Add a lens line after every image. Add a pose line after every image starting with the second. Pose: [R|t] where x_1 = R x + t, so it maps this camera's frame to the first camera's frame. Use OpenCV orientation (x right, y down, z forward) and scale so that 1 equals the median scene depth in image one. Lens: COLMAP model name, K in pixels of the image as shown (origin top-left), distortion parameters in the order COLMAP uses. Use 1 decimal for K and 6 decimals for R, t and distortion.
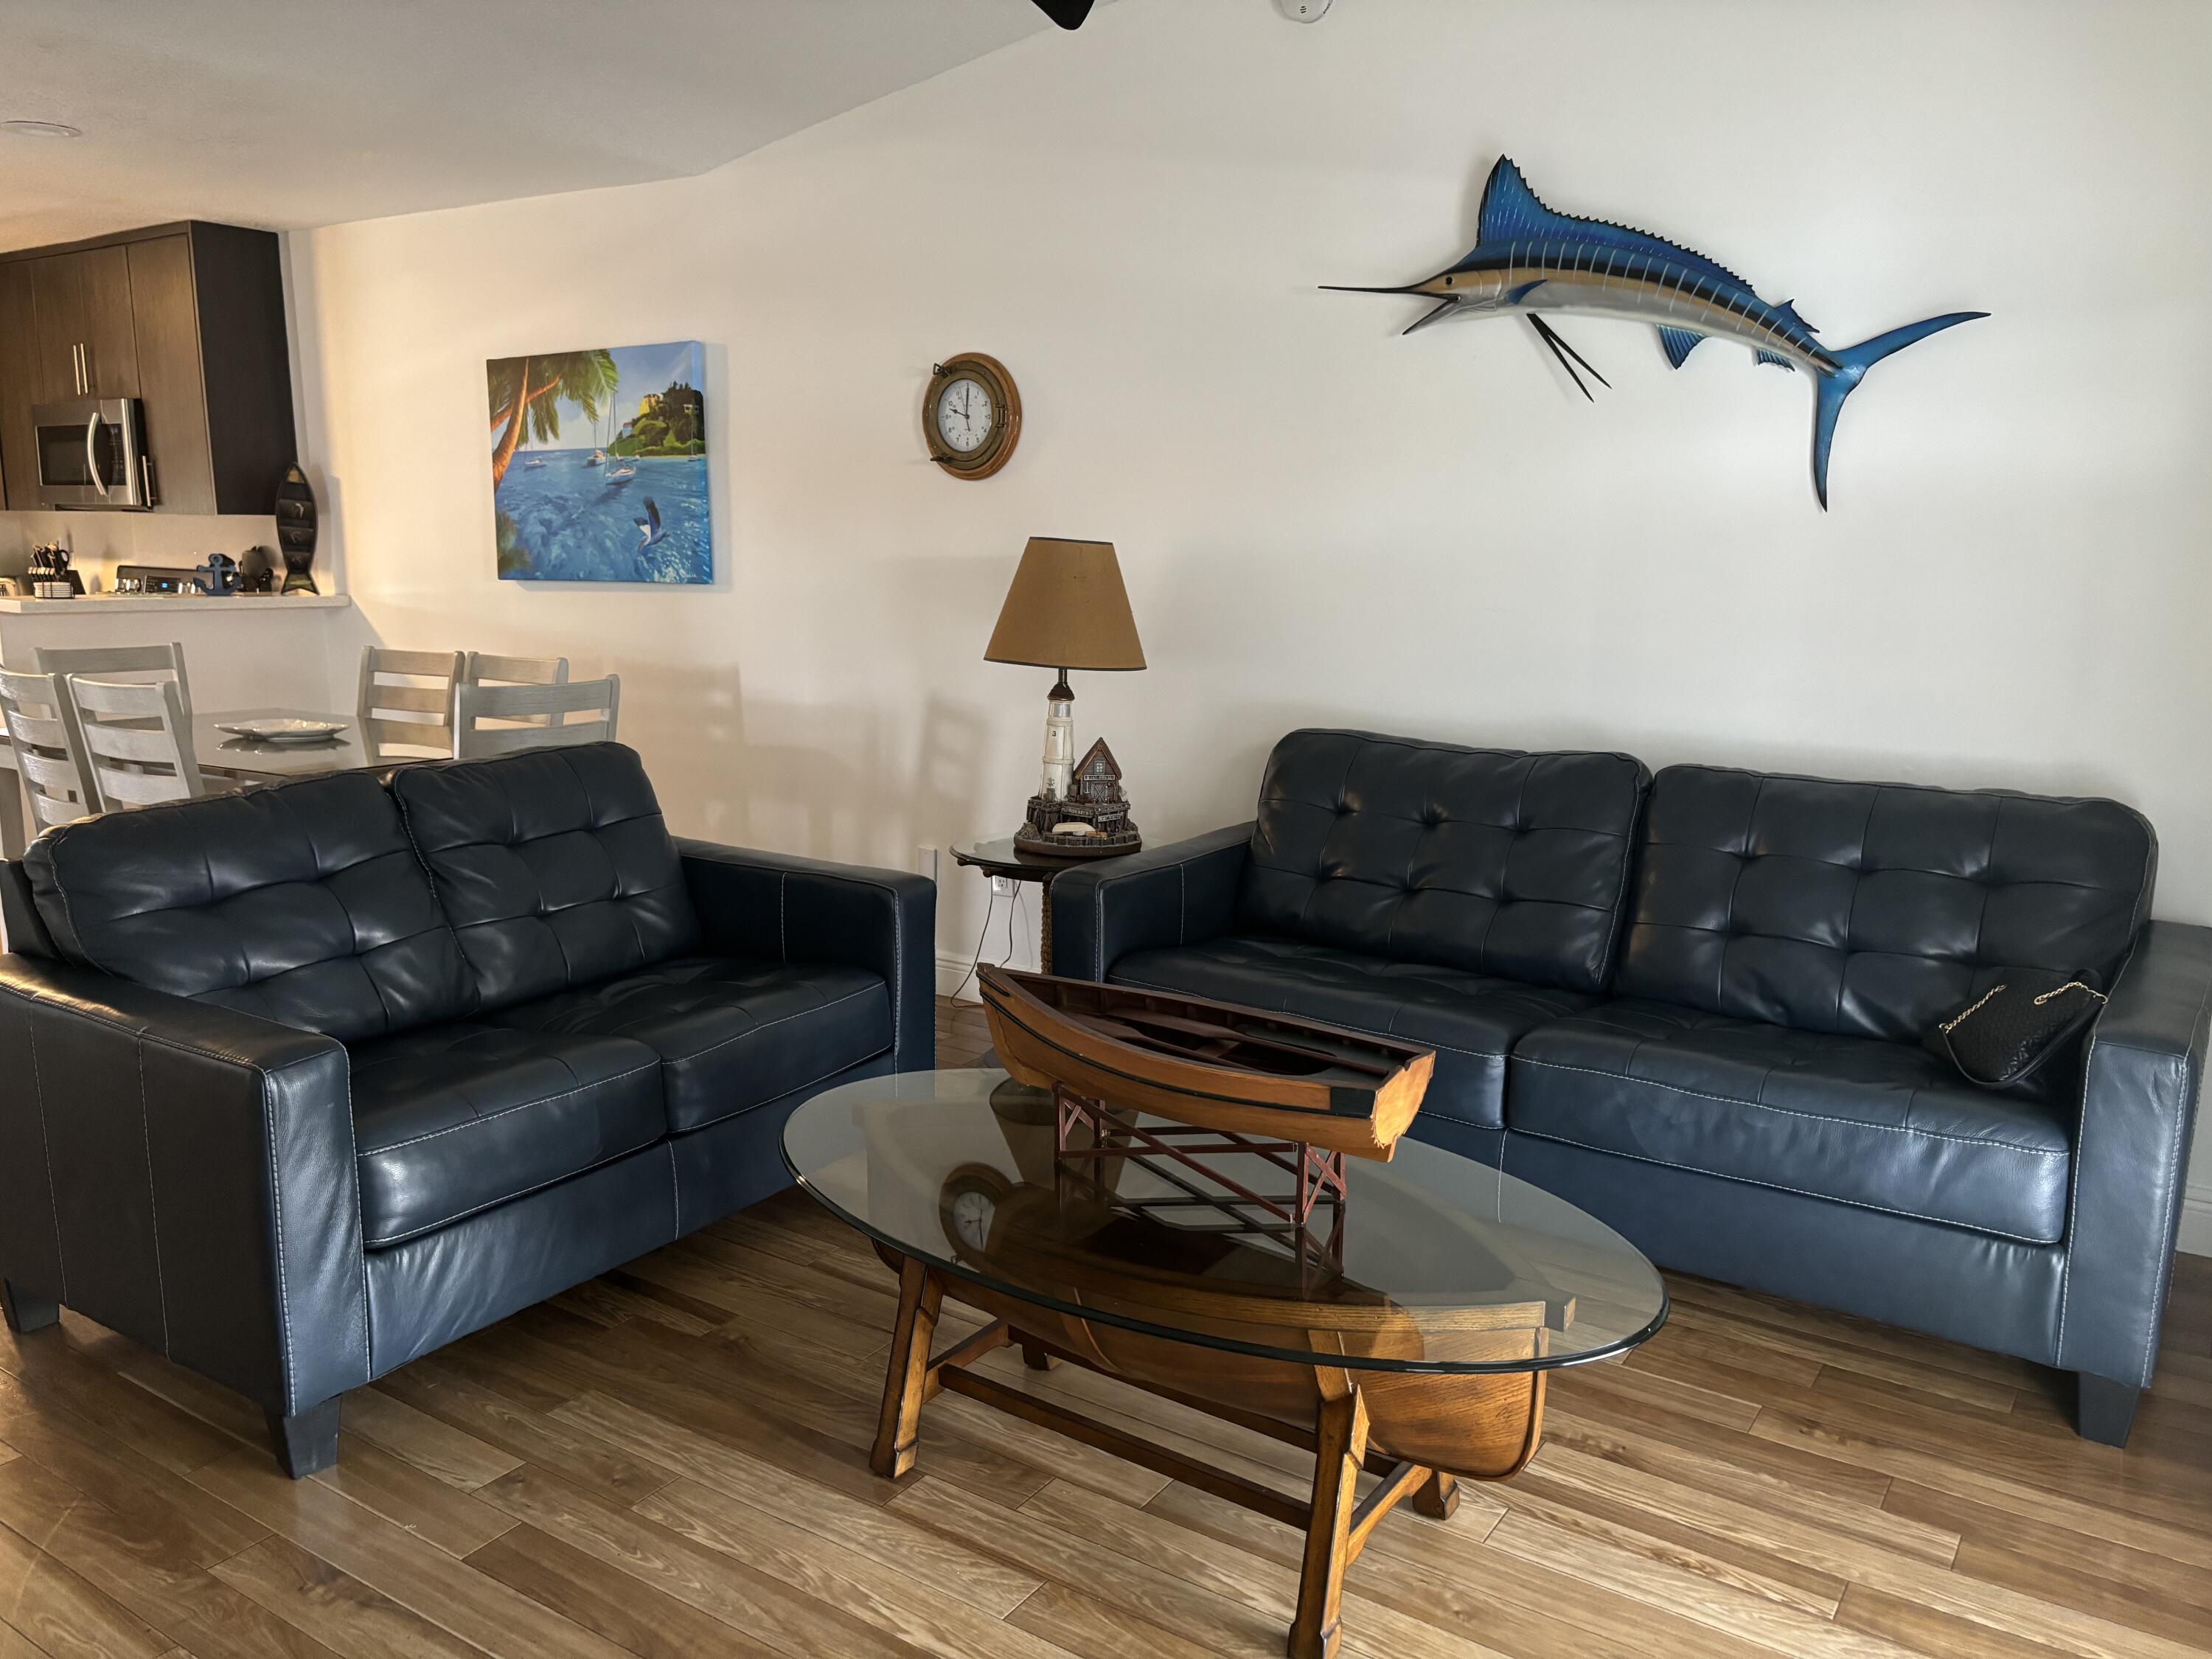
lens RADIAL K [[1637.4, 0, 1106.0], [0, 1637.4, 829.5], [0, 0, 1]] dist [-0.070137, 0.003507]
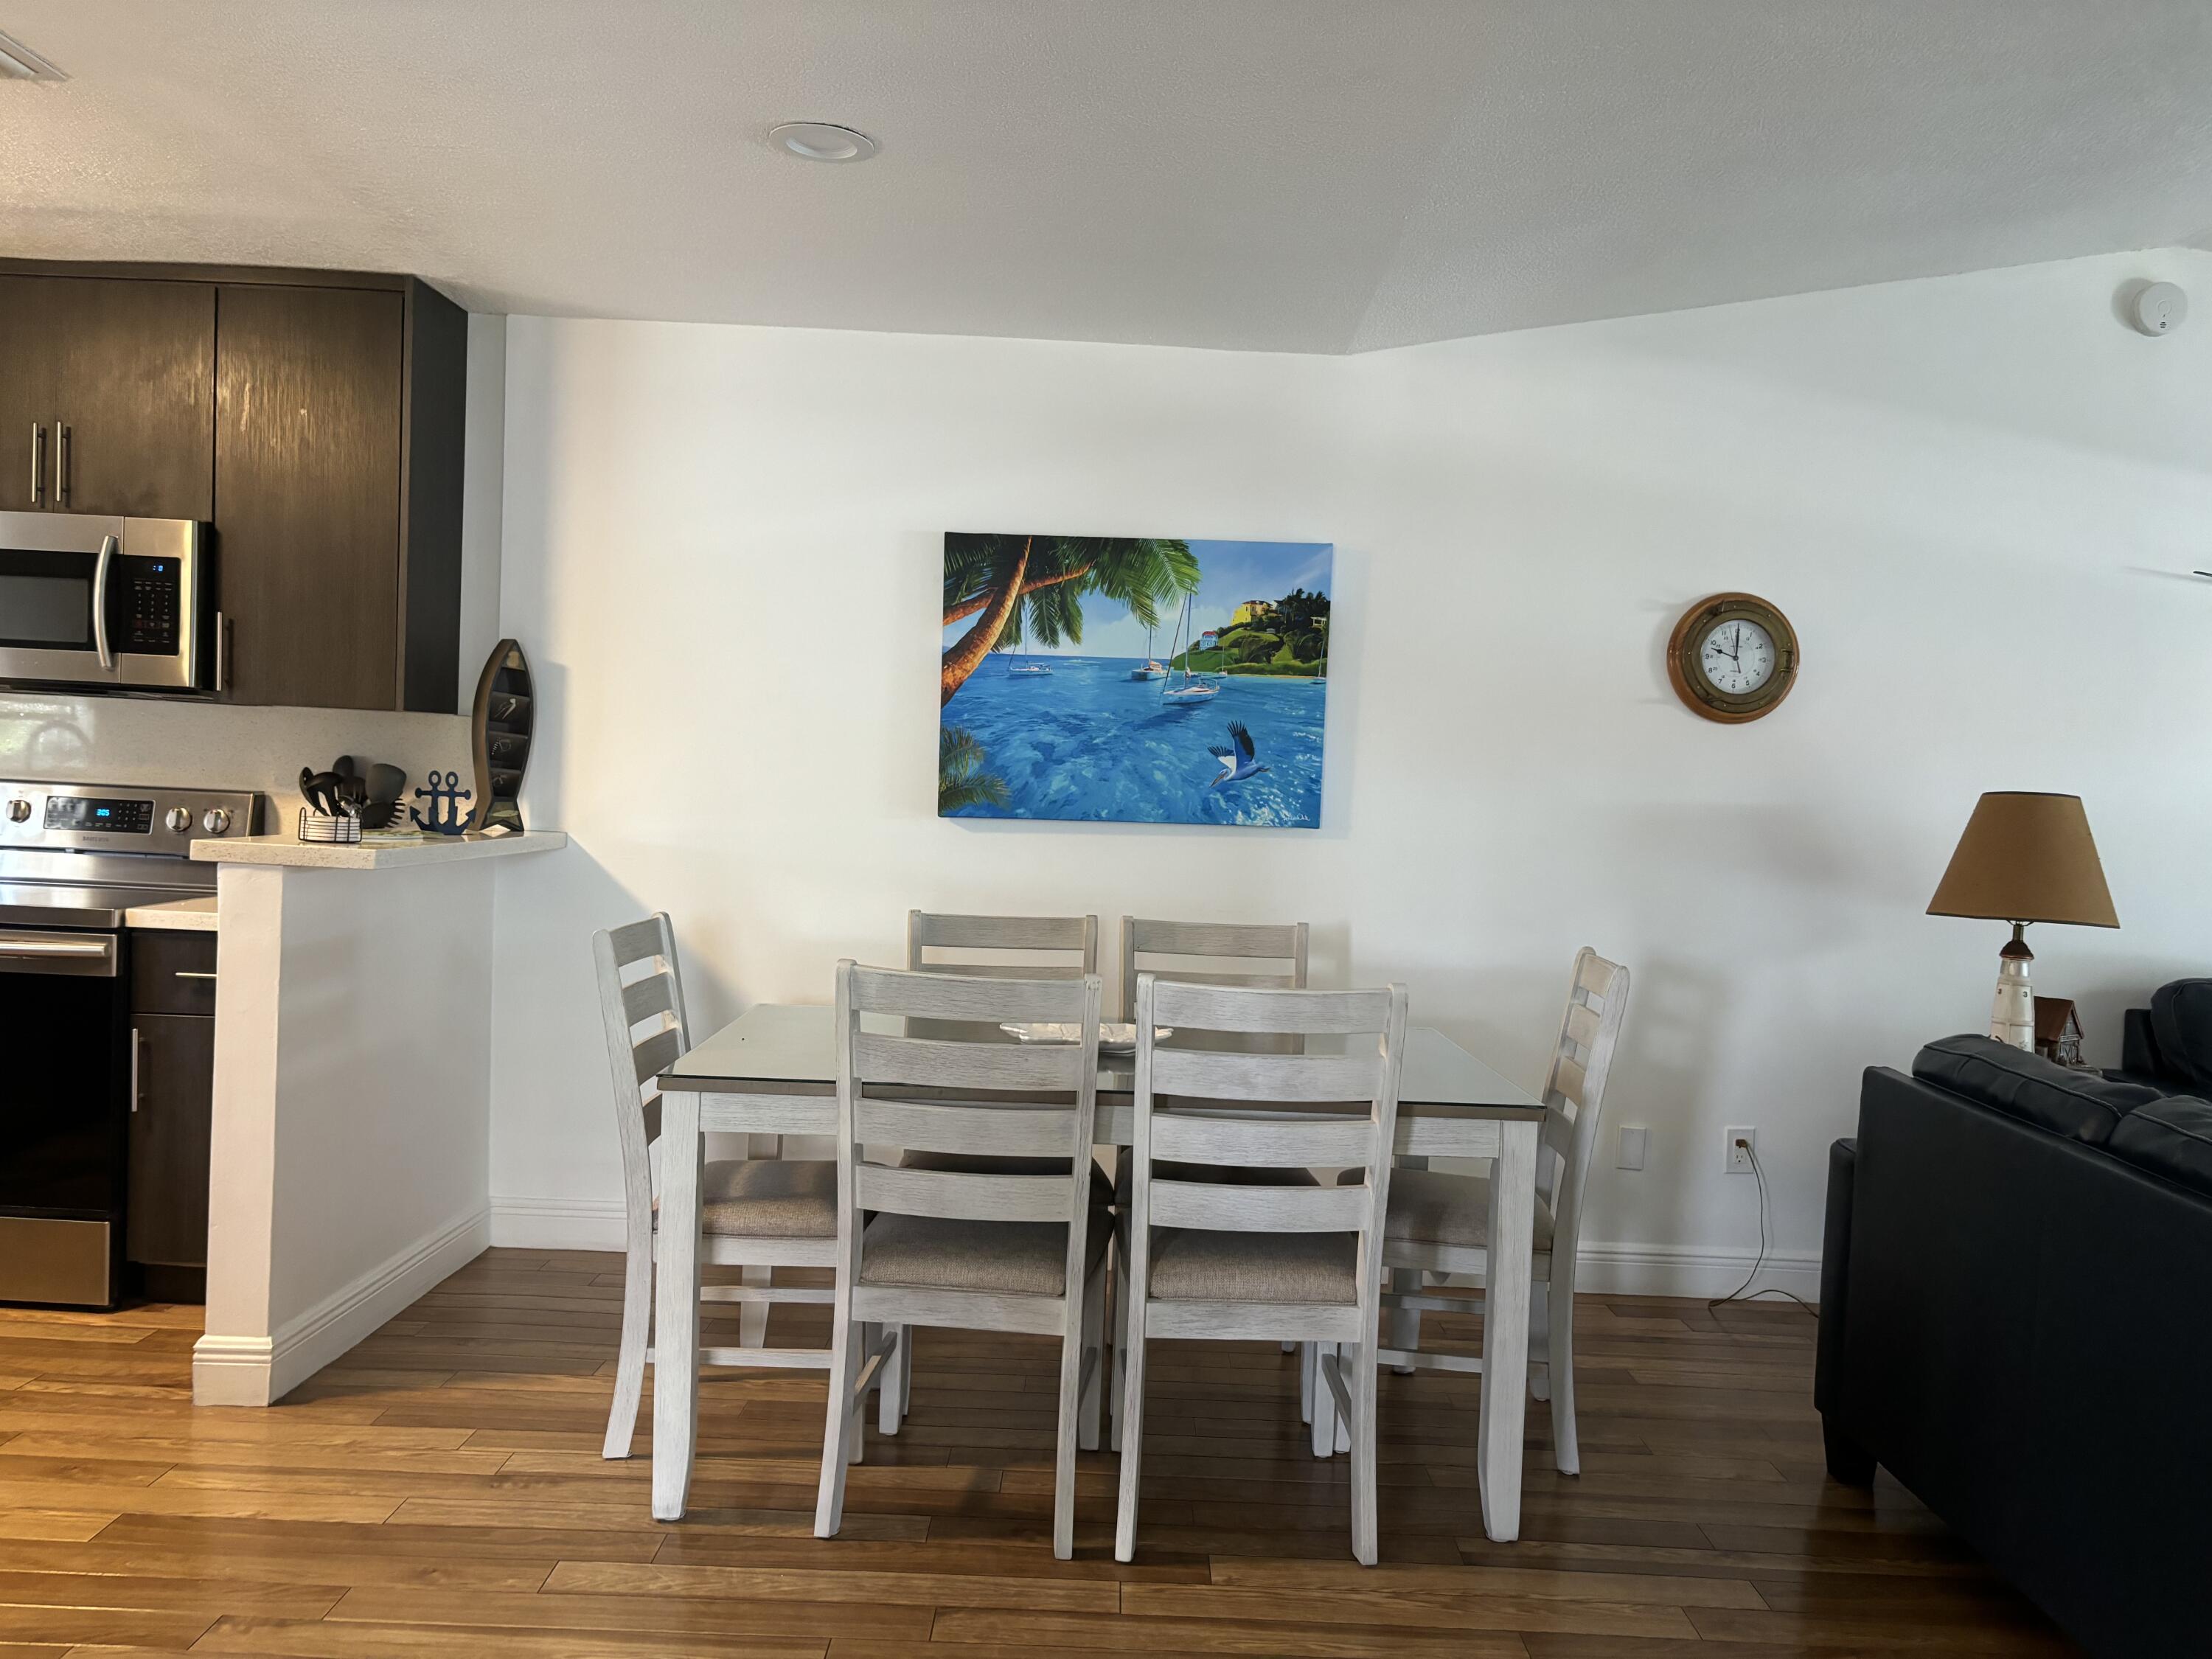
lens RADIAL K [[1667.4, 0, 1109.1], [0, 1667.4, 836.3], [0, 0, 1]] dist [0.022035, -0.003794]
pose [[0.857408, -0.005069, 0.514612, -0.763199], [0.067151, 0.992505, -0.102105, -0.064793], [-0.510237, 0.122103, 0.851322, 0.316572]]
